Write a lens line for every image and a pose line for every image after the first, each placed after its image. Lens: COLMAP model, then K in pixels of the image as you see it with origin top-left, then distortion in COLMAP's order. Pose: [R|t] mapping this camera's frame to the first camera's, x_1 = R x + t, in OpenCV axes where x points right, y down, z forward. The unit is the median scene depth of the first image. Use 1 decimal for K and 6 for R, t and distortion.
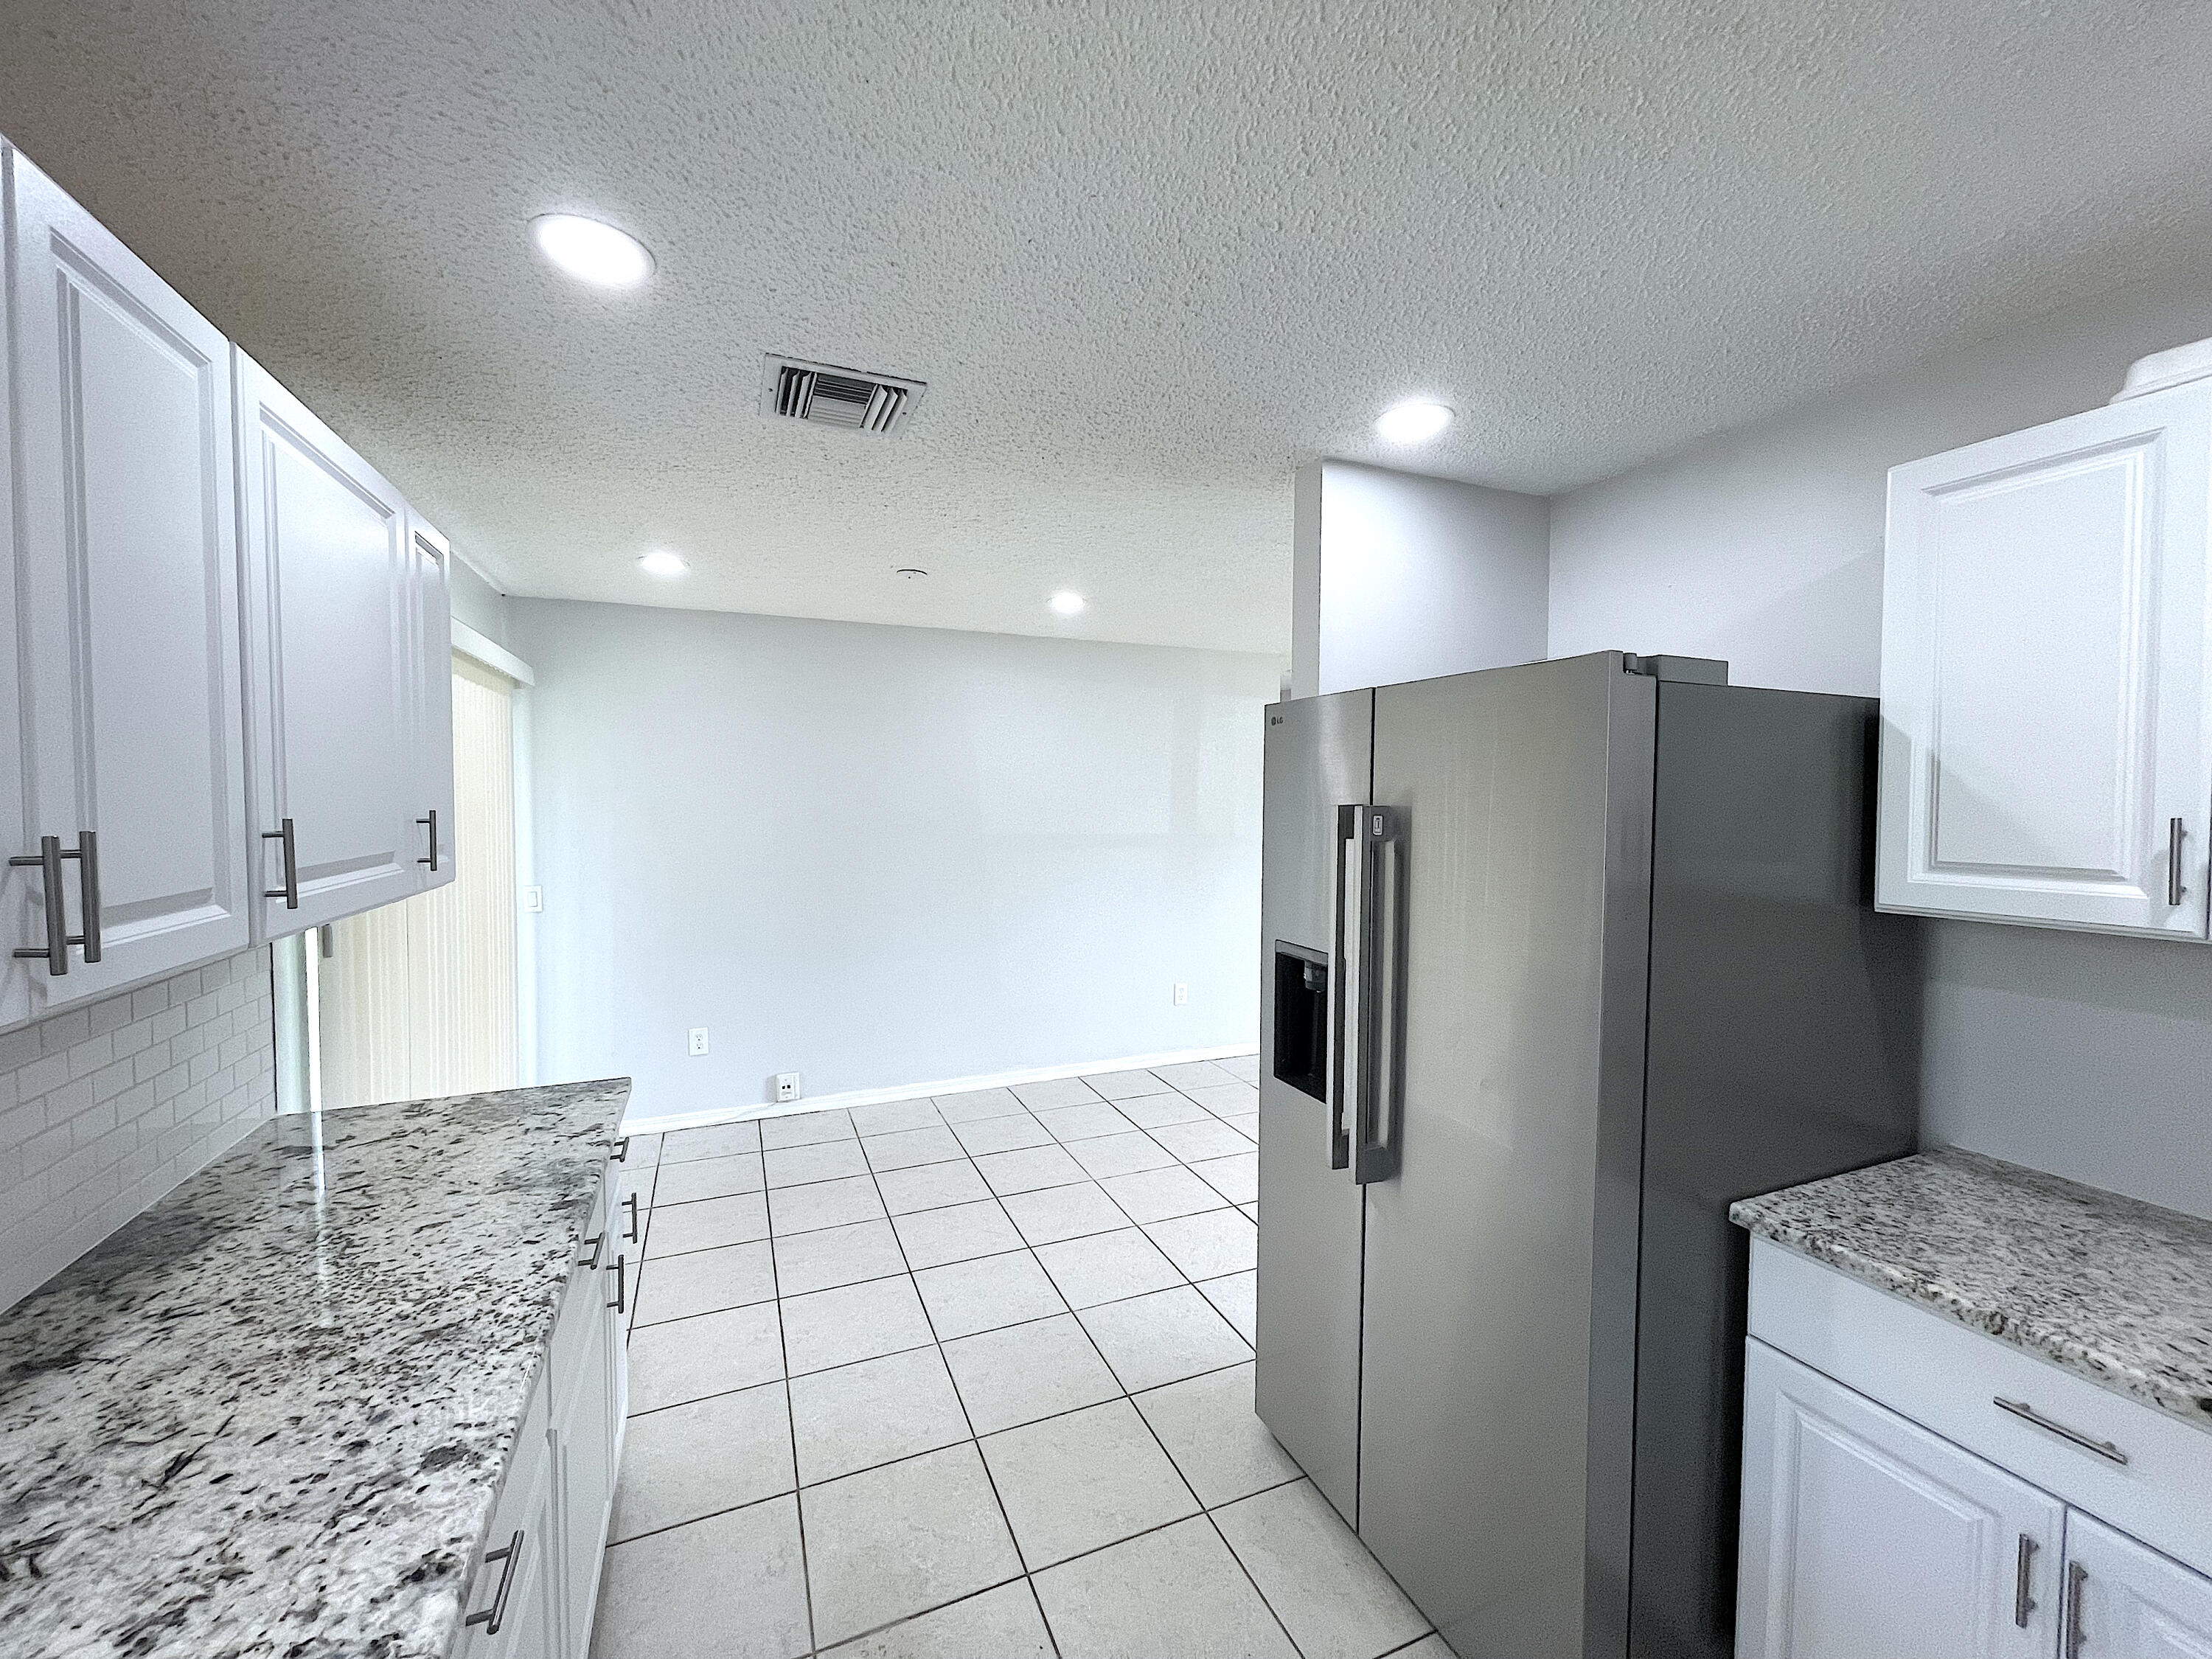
lens RADIAL K [[891.4, 0, 1102.4], [0, 891.4, 826.8], [0, 0, 1]] dist [-0.003612, 0.001305]
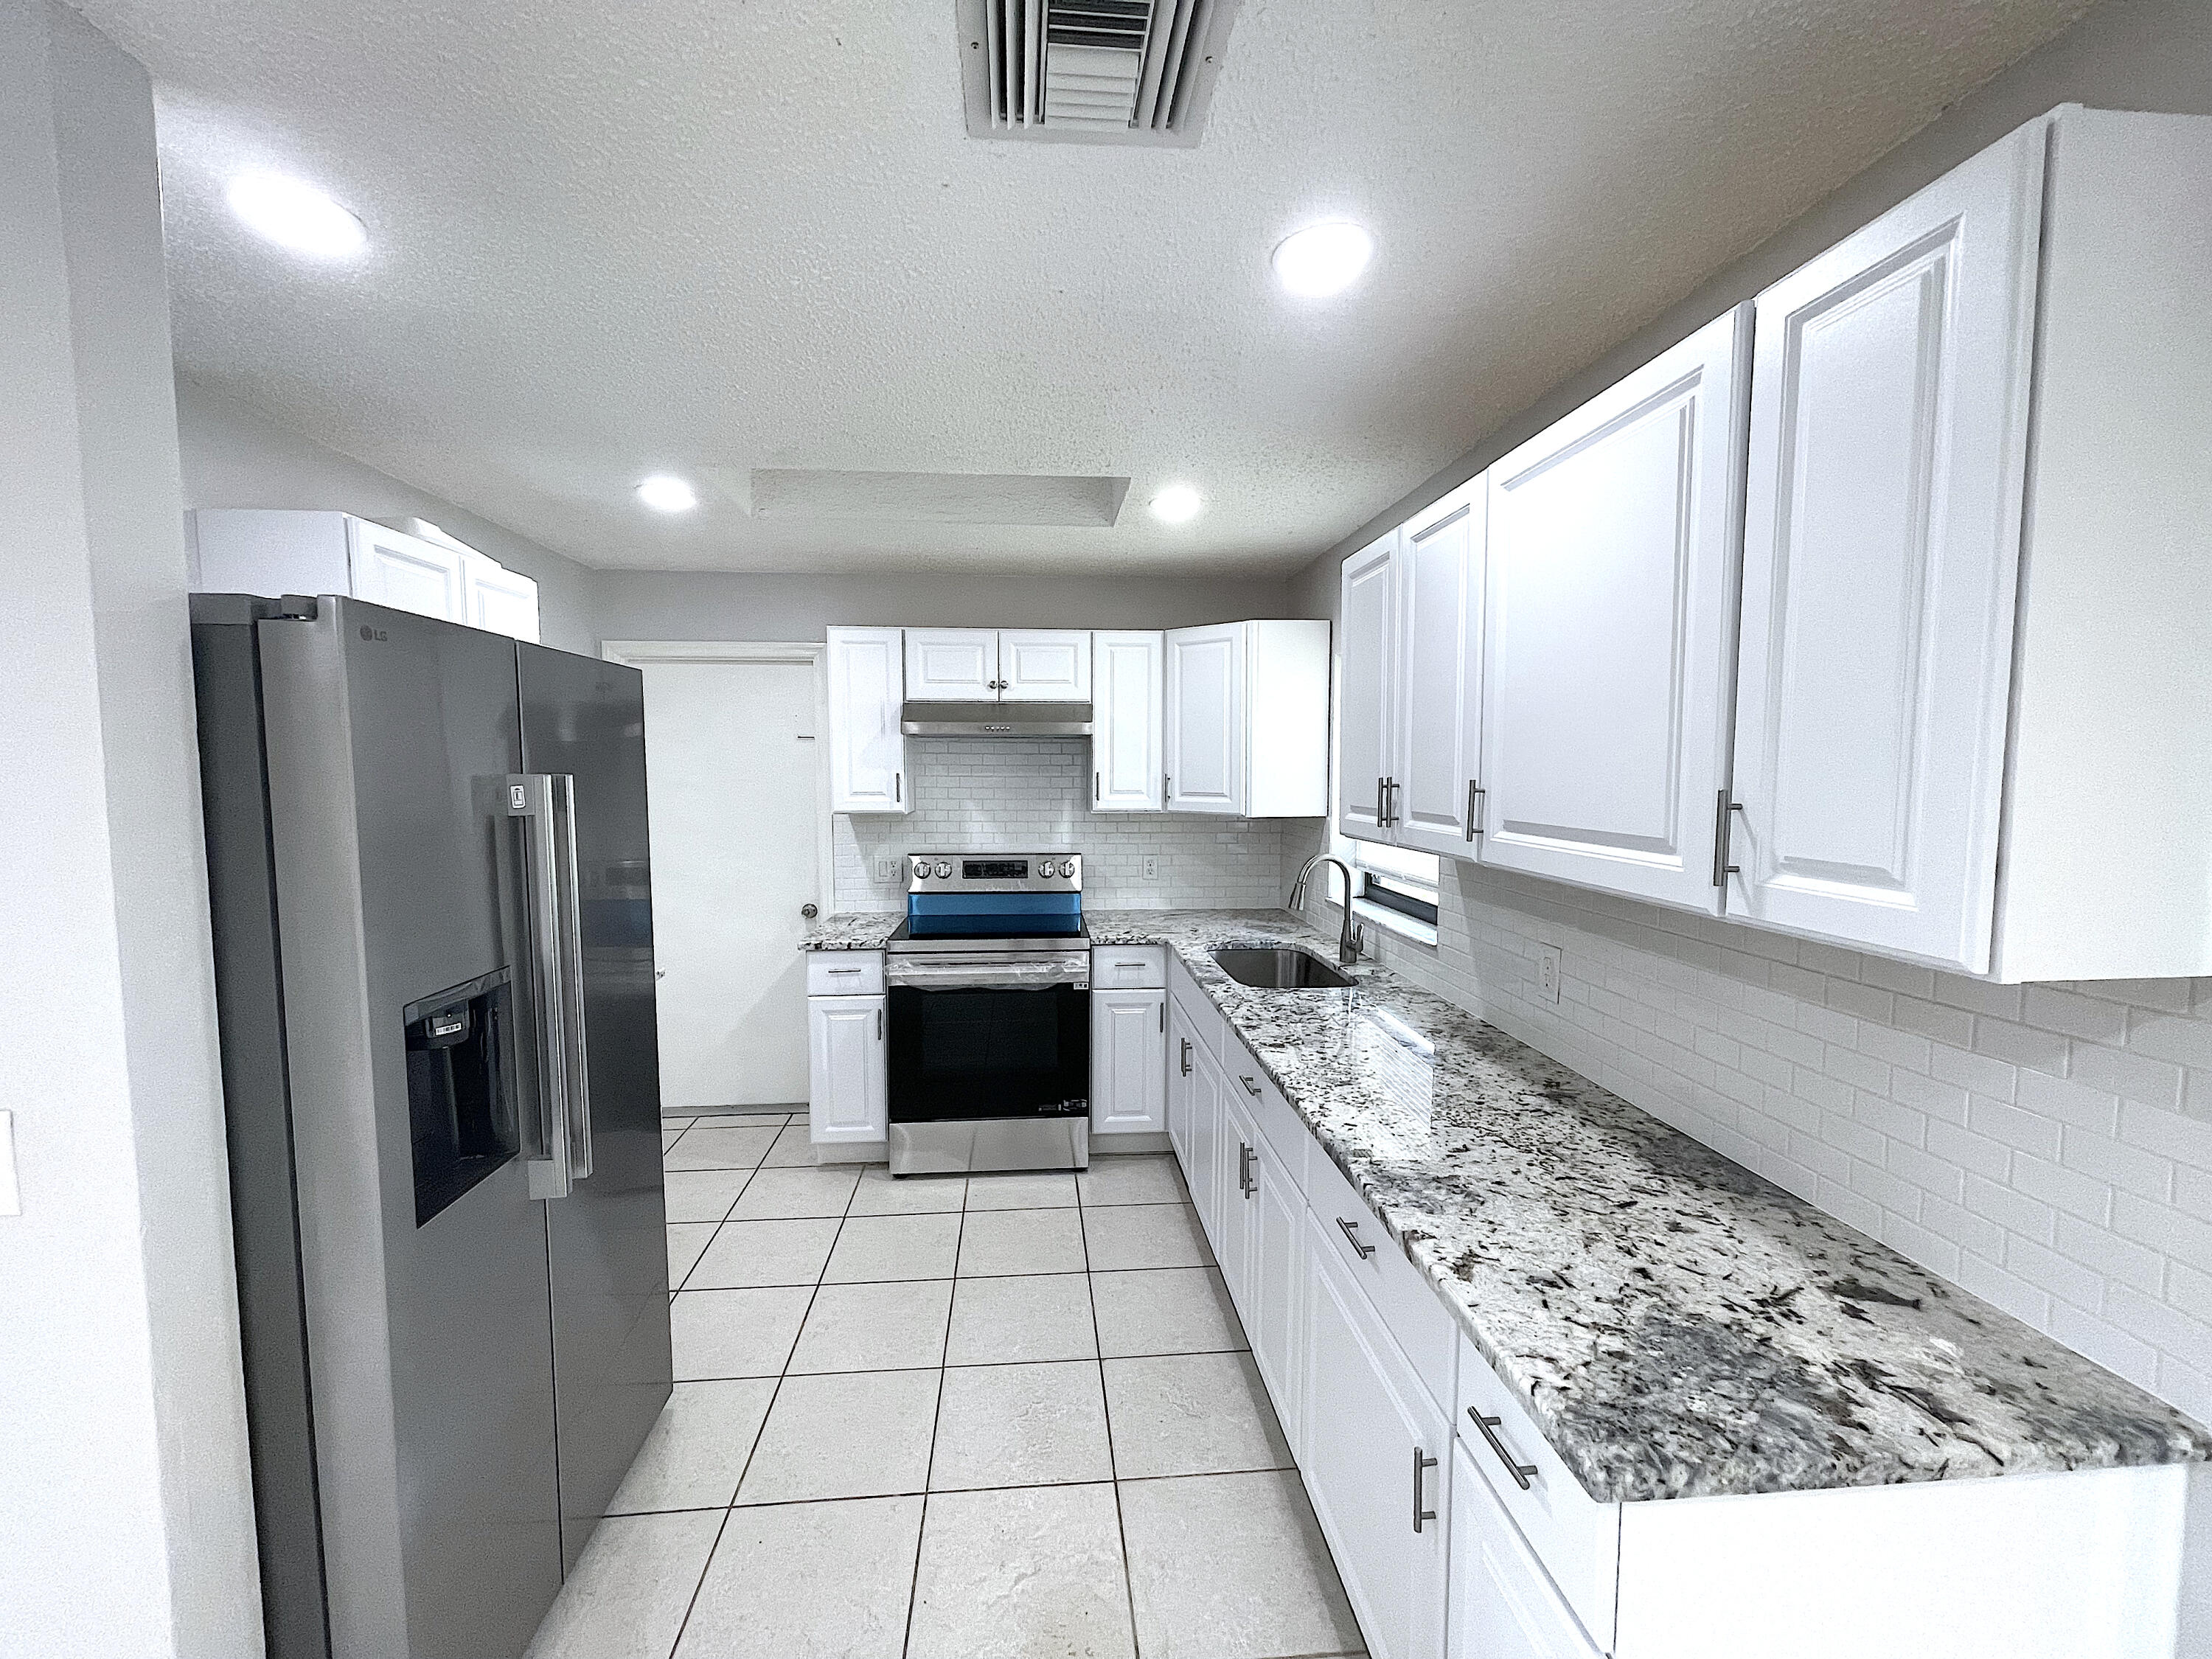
lens RADIAL K [[891.4, 0, 1105.2], [0, 891.4, 826.4], [0, 0, 1]] dist [-0.003612, 0.001305]
pose [[-0.952400, -0.023891, 0.303914, -0.617326], [0.009818, 0.994003, 0.108909, -0.077446], [-0.304693, 0.106709, -0.946454, 2.018773]]
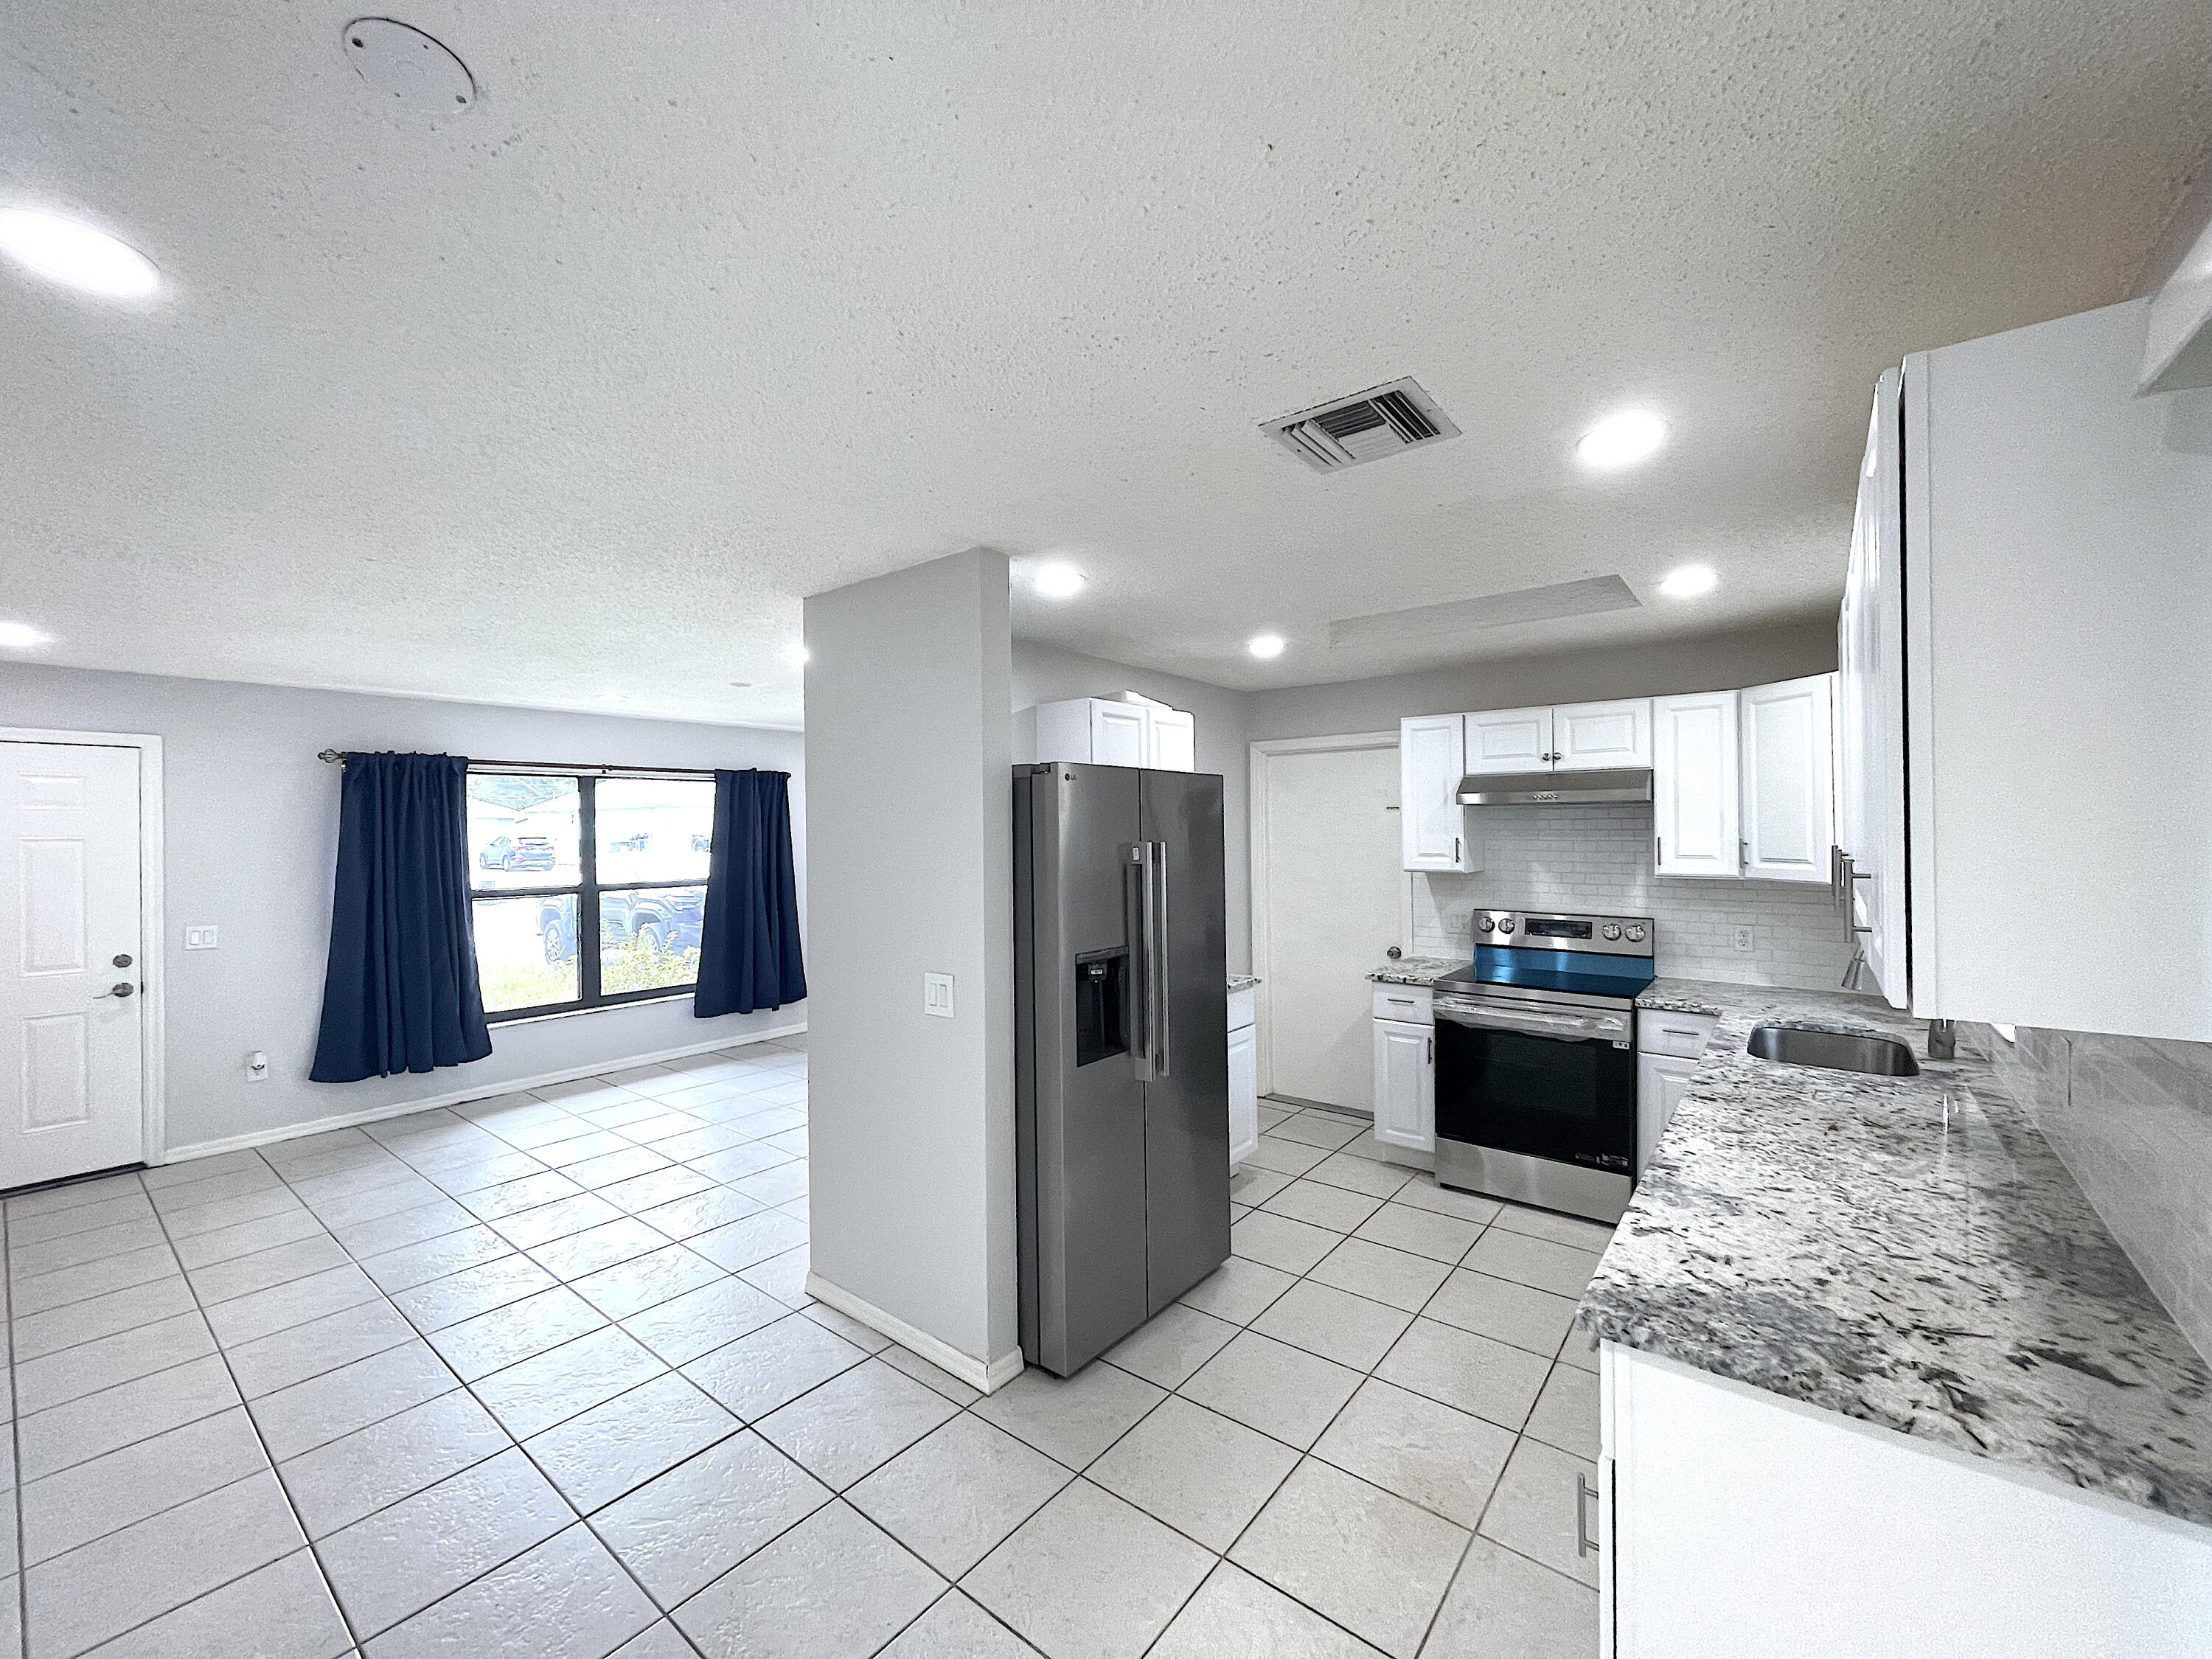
lens RADIAL K [[891.4, 0, 1100.3], [0, 891.4, 829.0], [0, 0, 1]] dist [-0.003612, 0.001305]
pose [[-0.477183, 0.001550, 0.878803, -1.292388], [0.043932, 0.998790, 0.022093, -0.103771], [-0.877705, 0.049150, -0.476673, 2.220124]]
